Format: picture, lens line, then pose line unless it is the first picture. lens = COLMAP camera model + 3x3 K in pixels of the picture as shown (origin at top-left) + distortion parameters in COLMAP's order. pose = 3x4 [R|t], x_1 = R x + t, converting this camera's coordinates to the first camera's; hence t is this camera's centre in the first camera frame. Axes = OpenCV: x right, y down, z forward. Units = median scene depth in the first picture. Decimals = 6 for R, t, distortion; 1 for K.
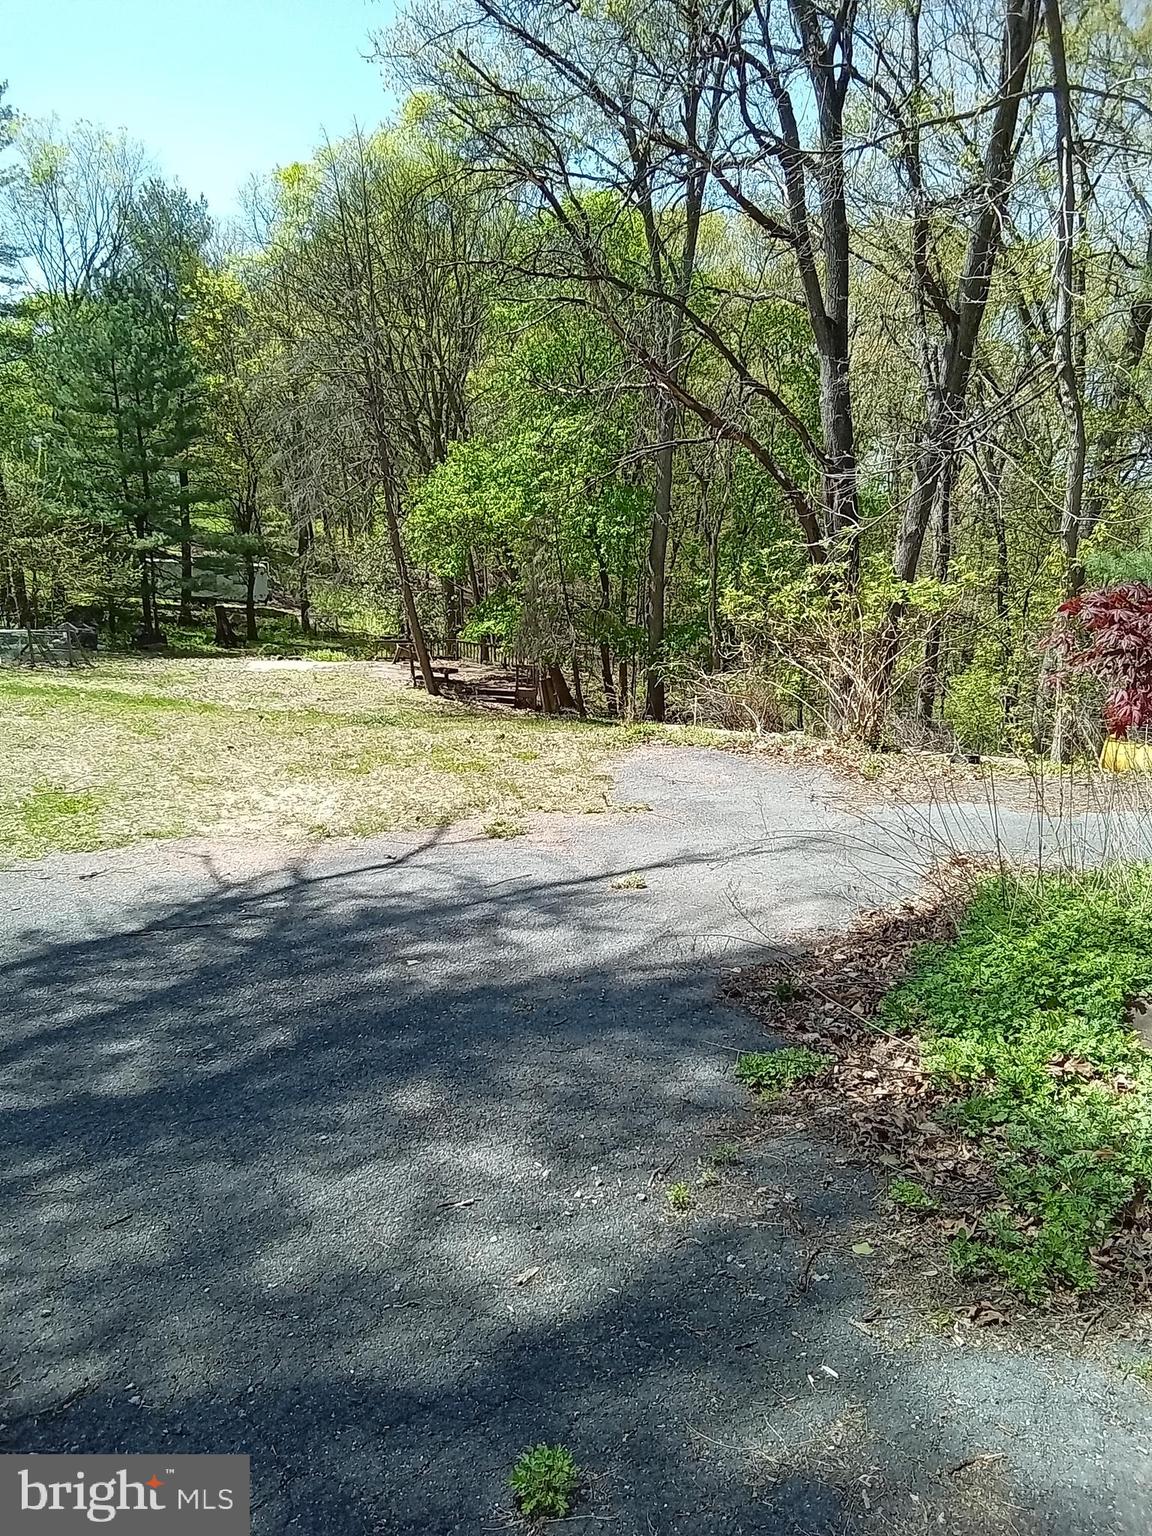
lens RADIAL K [[1015.0, 0, 576.0], [0, 1015.0, 768.0], [0, 0, 1]] dist [-0.003127, -0.001938]
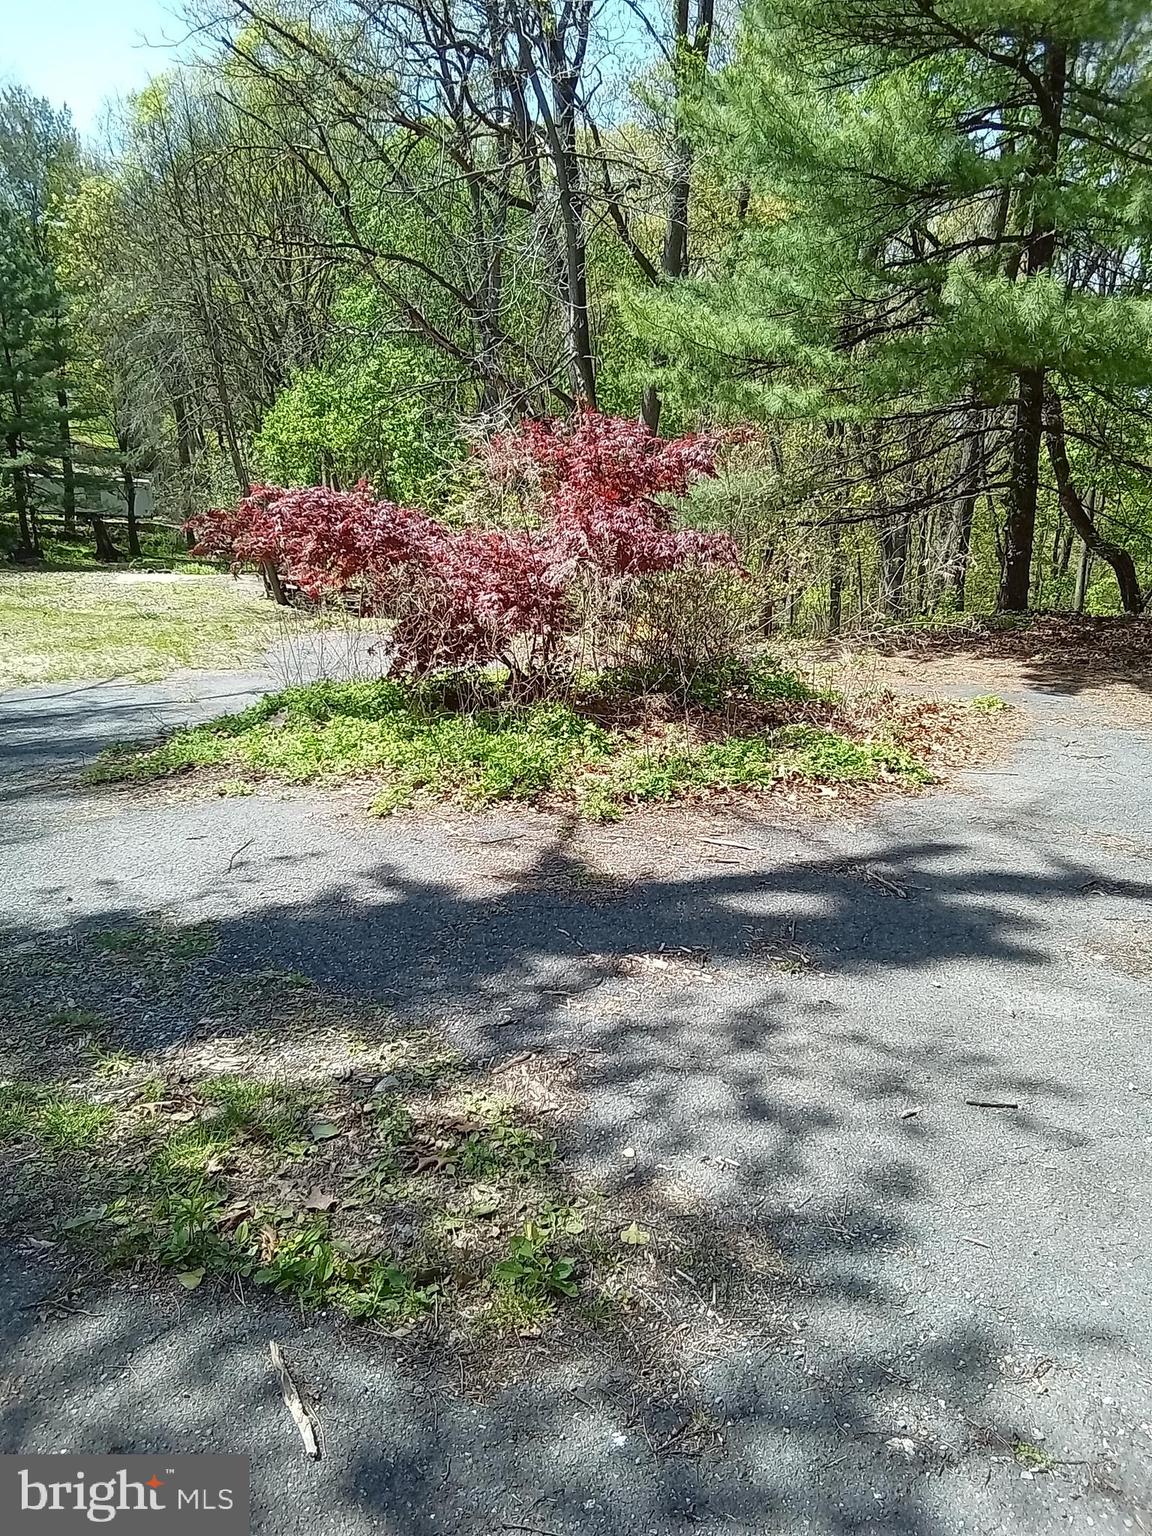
lens RADIAL K [[1042.4, 0, 576.0], [0, 1042.4, 768.0], [0, 0, 1]] dist [0.019928, -0.001194]
pose [[0.999301, -0.009206, 0.036233, 0.115417], [0.006420, 0.997067, 0.076268, 0.017382], [-0.036829, -0.075982, 0.996429, -0.137182]]
